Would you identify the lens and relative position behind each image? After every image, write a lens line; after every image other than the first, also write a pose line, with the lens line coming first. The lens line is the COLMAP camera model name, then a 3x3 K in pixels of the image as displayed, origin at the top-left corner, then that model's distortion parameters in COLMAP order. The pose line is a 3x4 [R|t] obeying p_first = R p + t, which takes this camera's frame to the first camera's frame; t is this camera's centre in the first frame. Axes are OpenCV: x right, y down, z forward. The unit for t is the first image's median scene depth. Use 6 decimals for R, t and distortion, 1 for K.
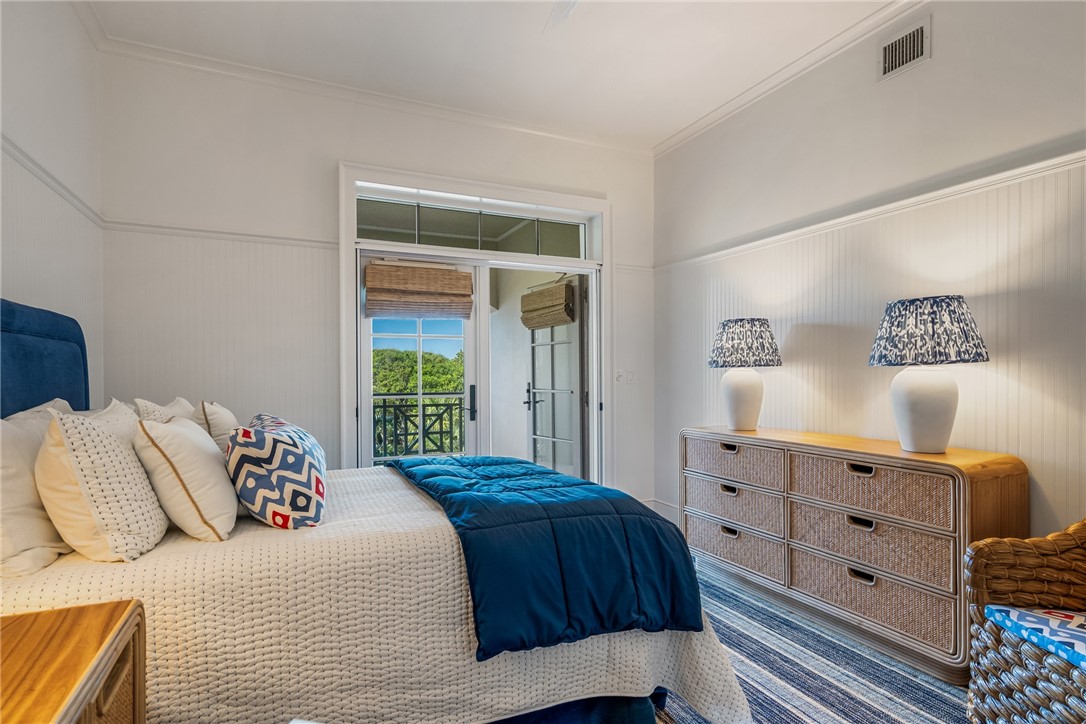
lens RADIAL K [[563.3, 0, 544.2], [0, 563.3, 369.8], [0, 0, 1]] dist [0.003036, -0.000008]
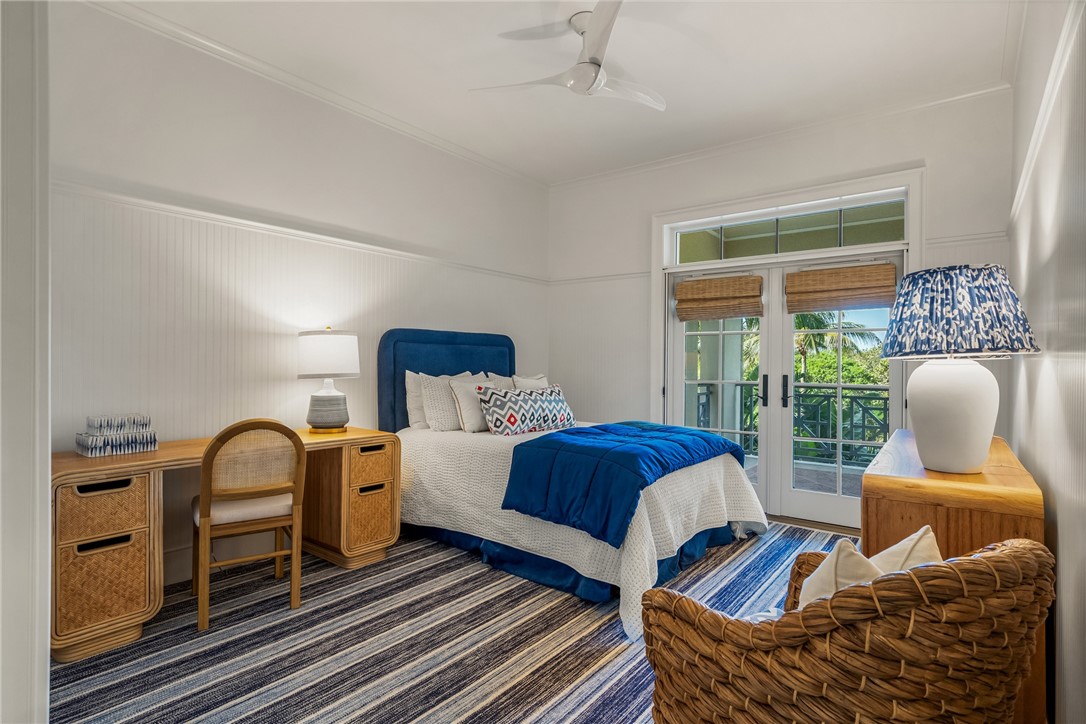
lens RADIAL K [[563.3, 0, 545.0], [0, 563.3, 360.1], [0, 0, 1]] dist [0.003036, -0.000008]
pose [[0.466663, 0.005776, -0.884417, 1.187611], [-0.007791, 0.999967, 0.002419, -0.003286], [0.884401, 0.005762, 0.466692, 0.152519]]
